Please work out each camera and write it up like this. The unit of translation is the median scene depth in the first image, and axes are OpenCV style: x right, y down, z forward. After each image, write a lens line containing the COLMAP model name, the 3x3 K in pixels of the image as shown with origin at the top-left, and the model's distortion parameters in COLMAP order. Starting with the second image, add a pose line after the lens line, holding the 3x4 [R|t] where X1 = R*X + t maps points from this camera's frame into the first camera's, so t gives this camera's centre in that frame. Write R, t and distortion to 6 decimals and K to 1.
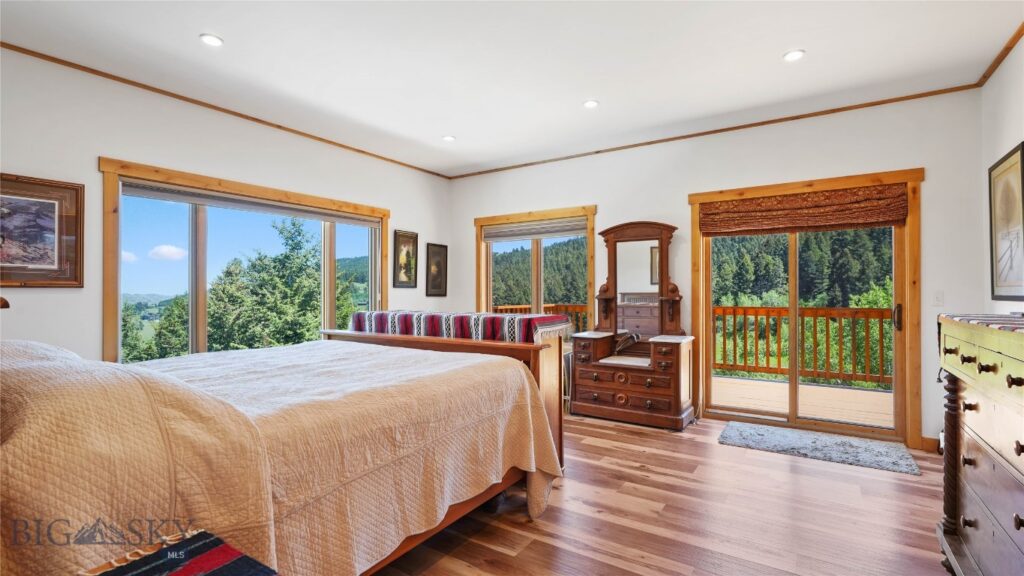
lens RADIAL K [[467.4, 0, 518.1], [0, 467.4, 288.2], [0, 0, 1]] dist [-0.010311, 0.004447]
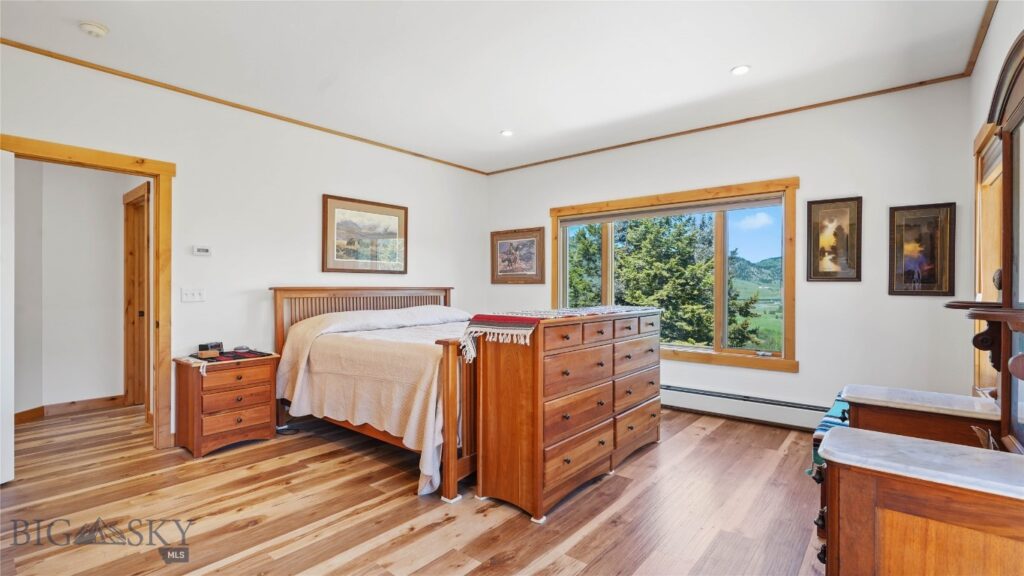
lens RADIAL K [[467.4, 0, 511.9], [0, 467.4, 287.6], [0, 0, 1]] dist [-0.010311, 0.004447]
pose [[-0.120221, 0.005086, -0.992734, 0.531472], [0.005490, 0.999975, 0.004458, 0.003124], [0.992732, -0.004914, -0.120246, 0.660158]]
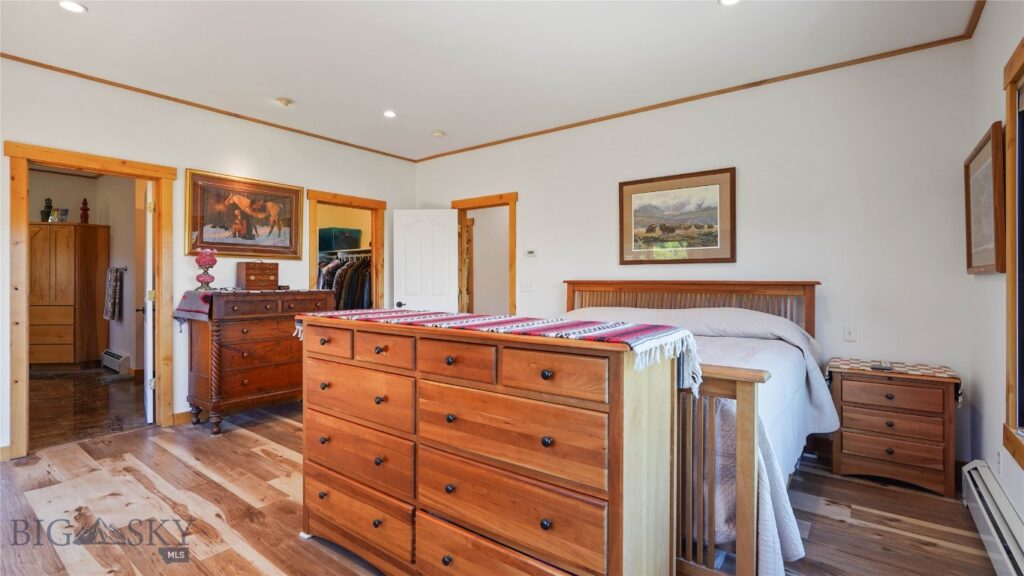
lens RADIAL K [[467.4, 0, 515.7], [0, 467.4, 283.3], [0, 0, 1]] dist [-0.010311, 0.004447]
pose [[-0.996769, 0.001057, 0.080313, -0.172336], [0.001090, 0.999999, 0.000370, 0.008335], [-0.080312, 0.000457, -0.996770, 1.046990]]
